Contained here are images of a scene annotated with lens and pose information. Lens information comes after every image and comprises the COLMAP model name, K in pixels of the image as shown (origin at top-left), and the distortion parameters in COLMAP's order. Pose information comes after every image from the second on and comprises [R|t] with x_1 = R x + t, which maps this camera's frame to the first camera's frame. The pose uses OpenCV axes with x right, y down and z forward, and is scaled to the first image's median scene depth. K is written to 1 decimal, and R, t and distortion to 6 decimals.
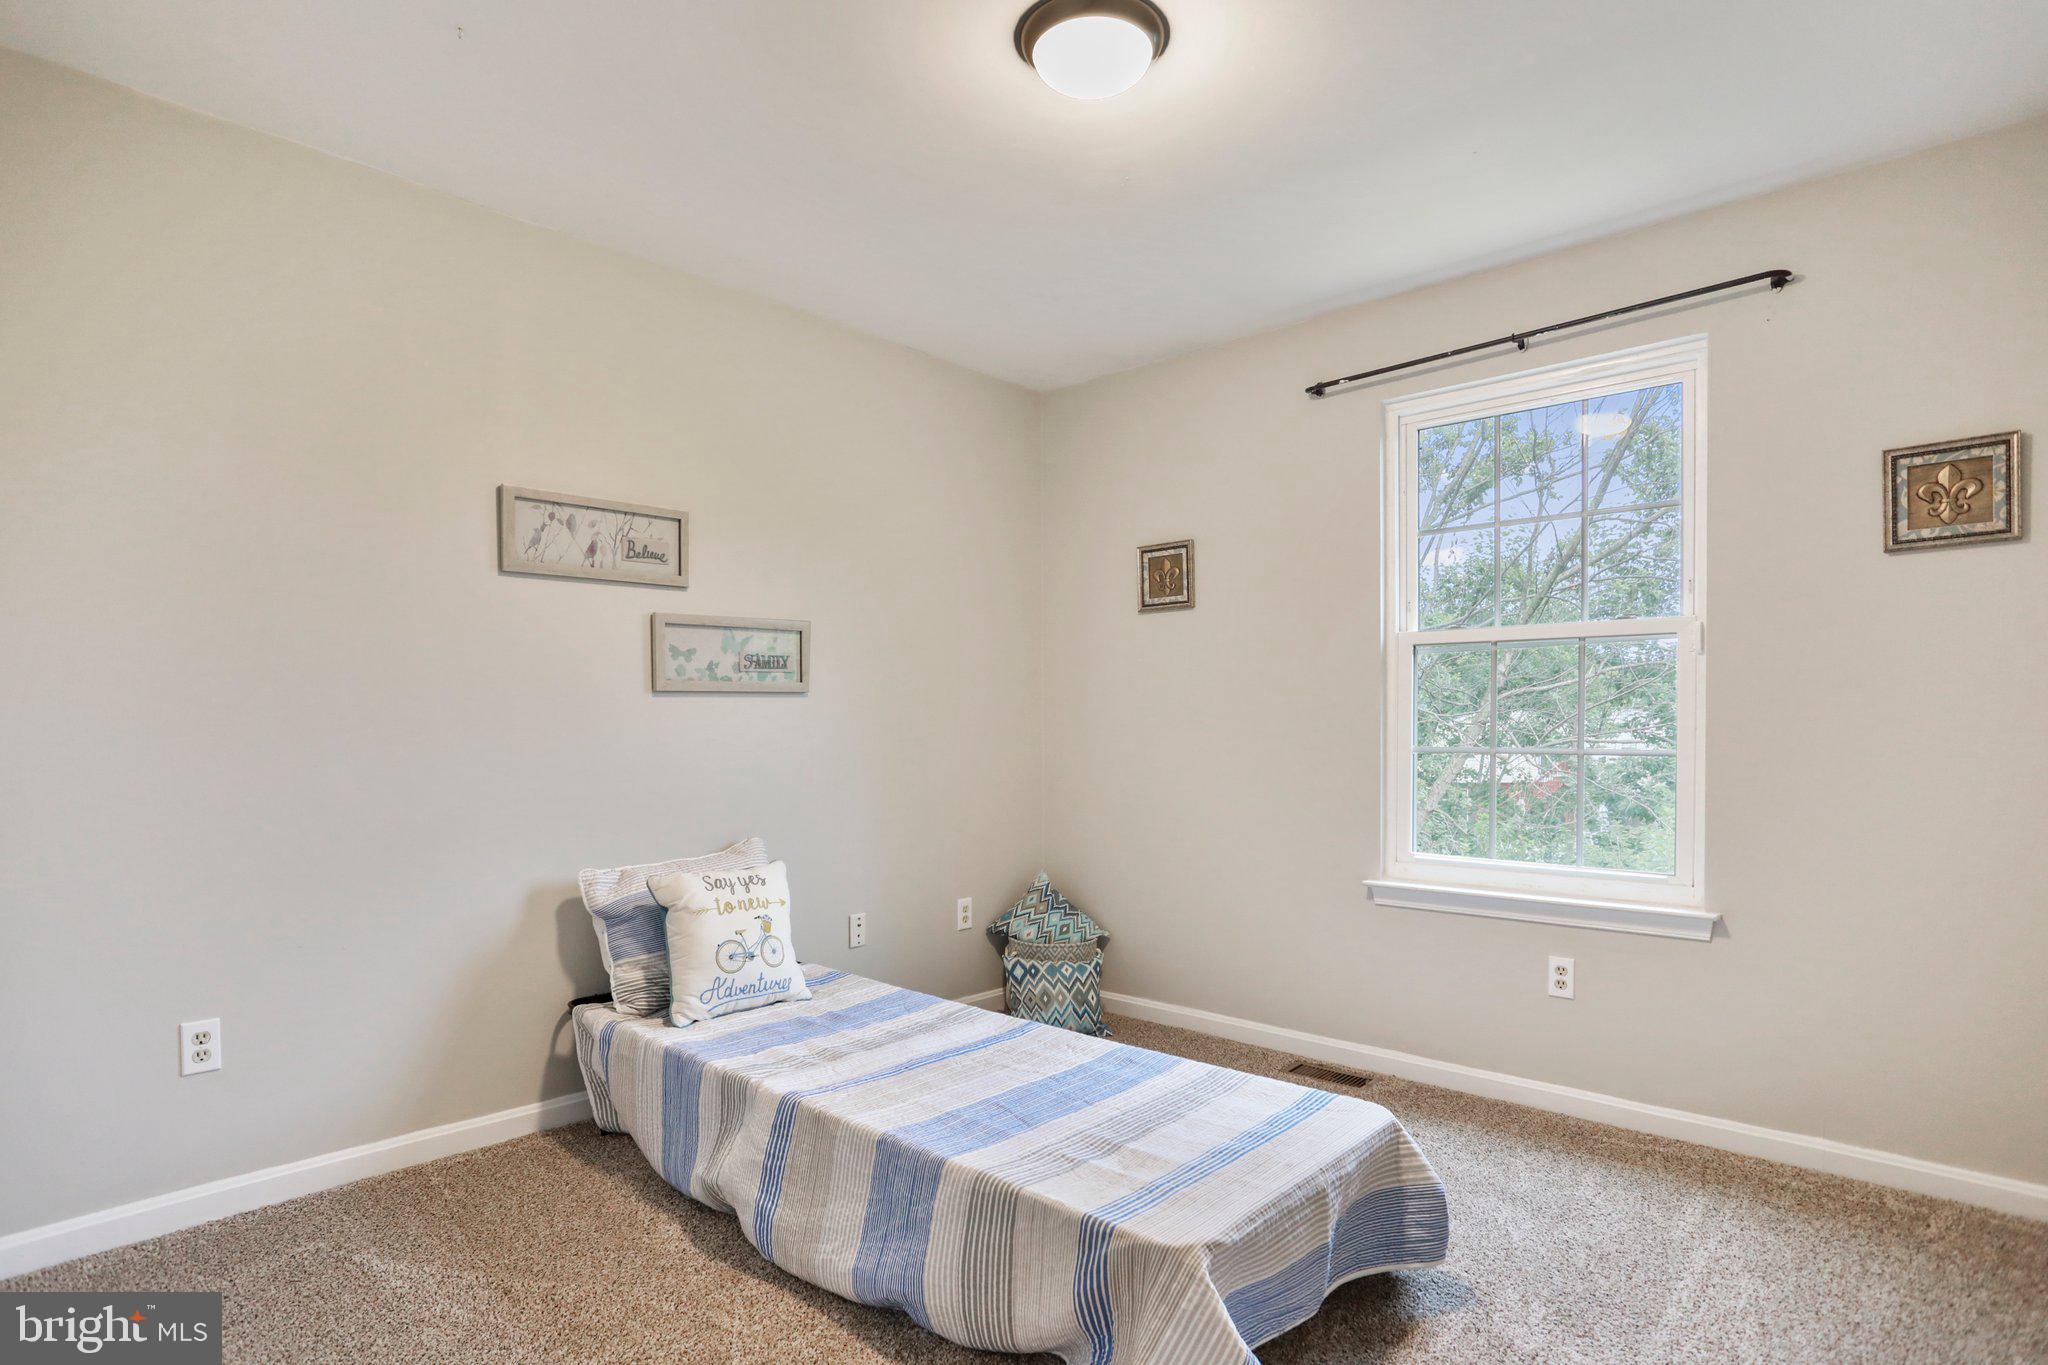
lens RADIAL K [[1054.8, 0, 1019.1], [0, 1054.8, 741.6], [0, 0, 1]] dist [-0.033034, 0.000270]
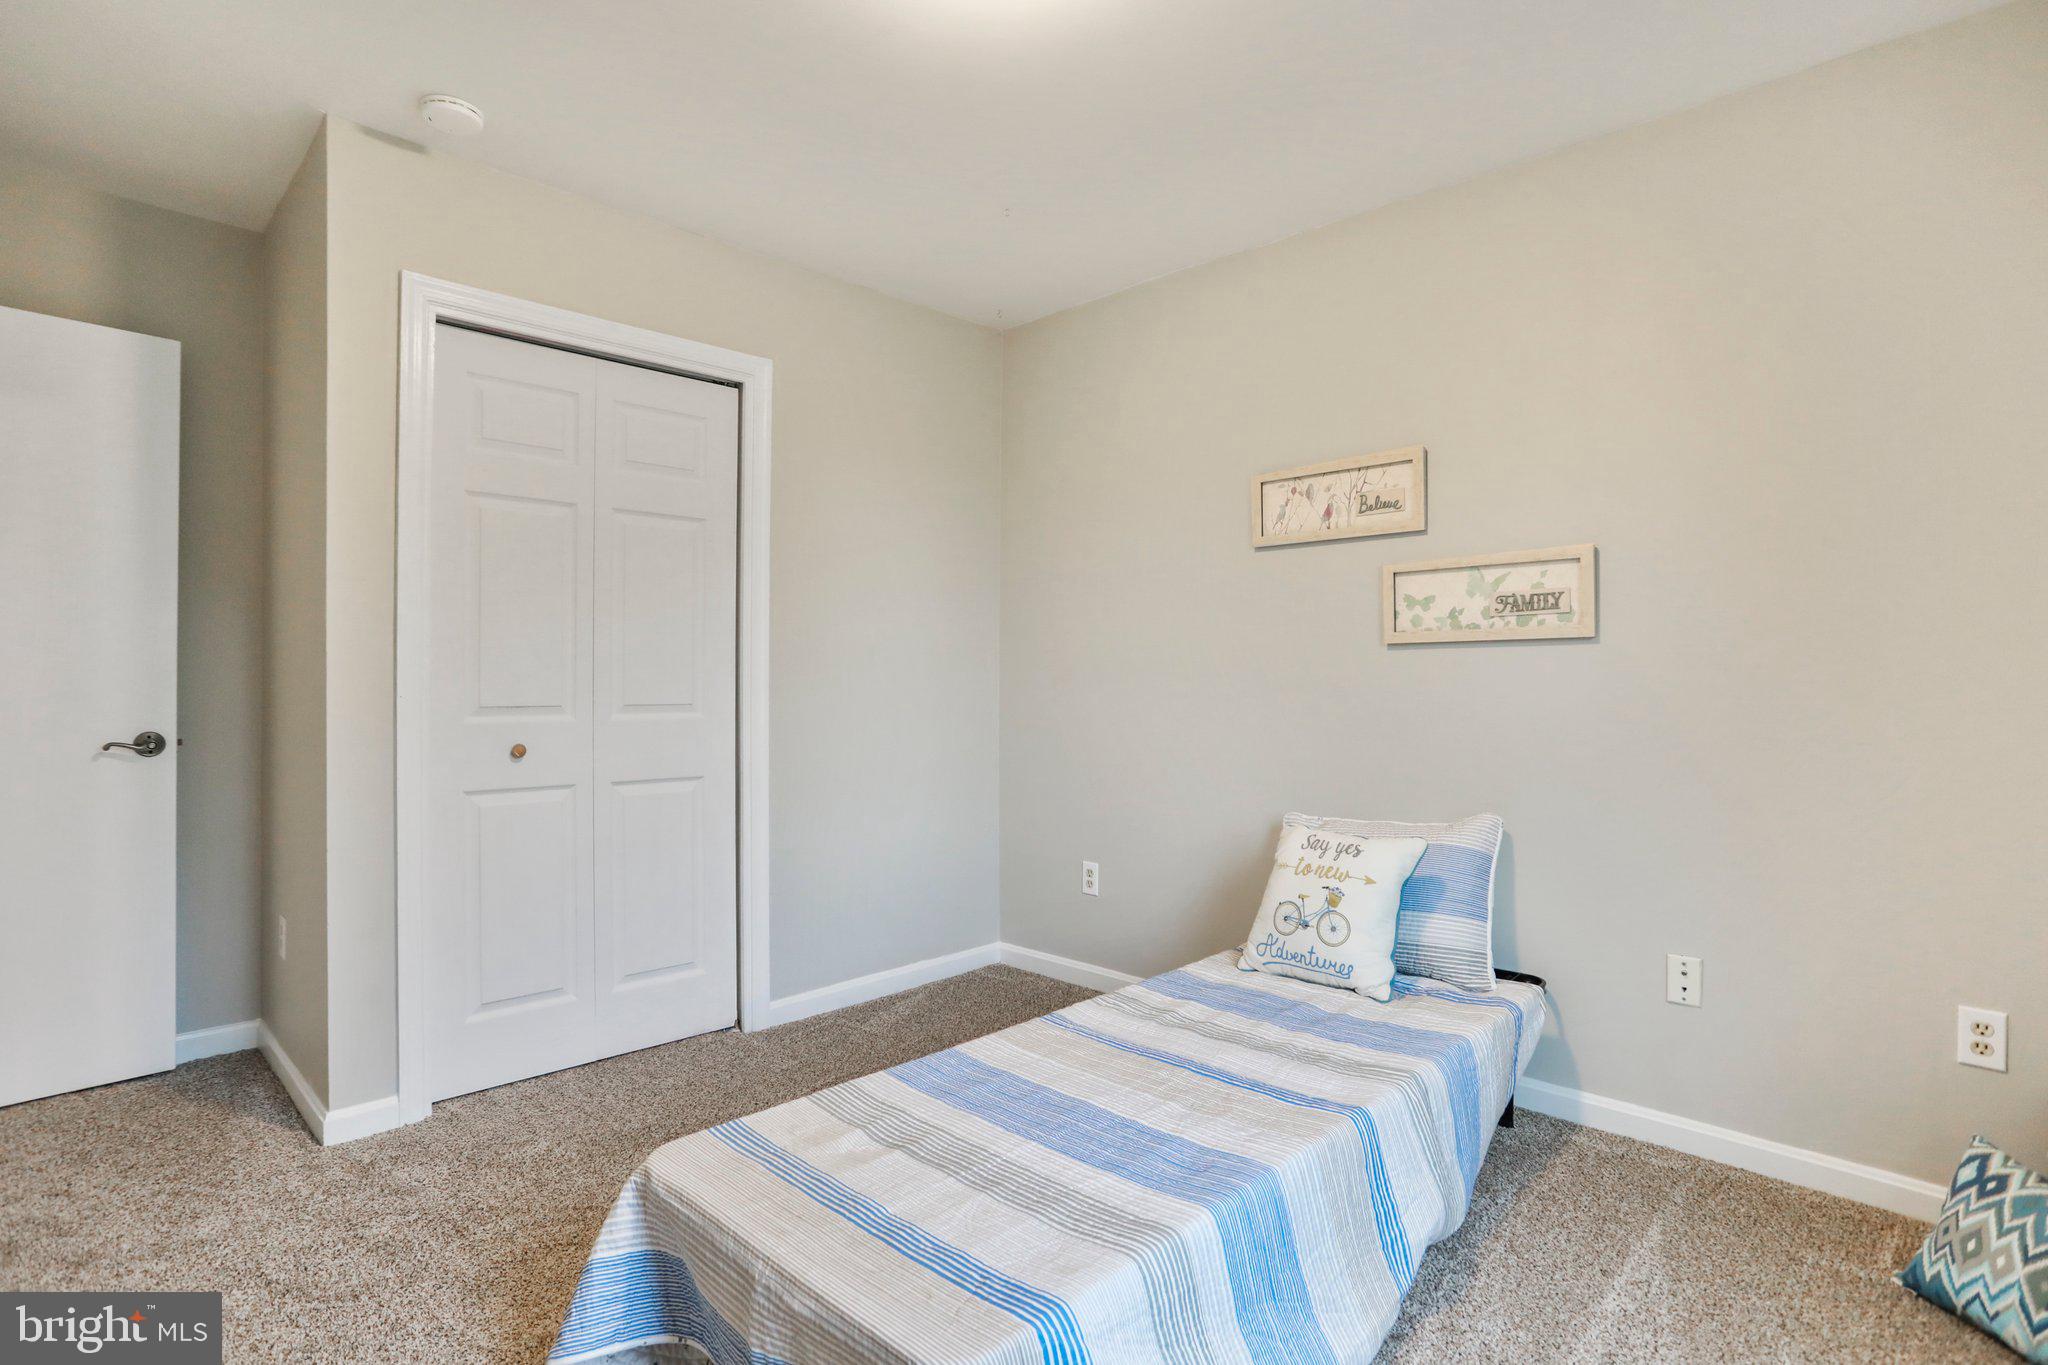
lens RADIAL K [[1002.6, 0, 1024.0], [0, 1002.6, 682.5], [0, 0, 1]] dist [-0.052456, 0.028857]
pose [[0.003937, 0.006067, -0.999974, 0.604244], [-0.019886, 0.999784, 0.005987, -0.012515], [0.999794, 0.019862, 0.004057, 0.704762]]
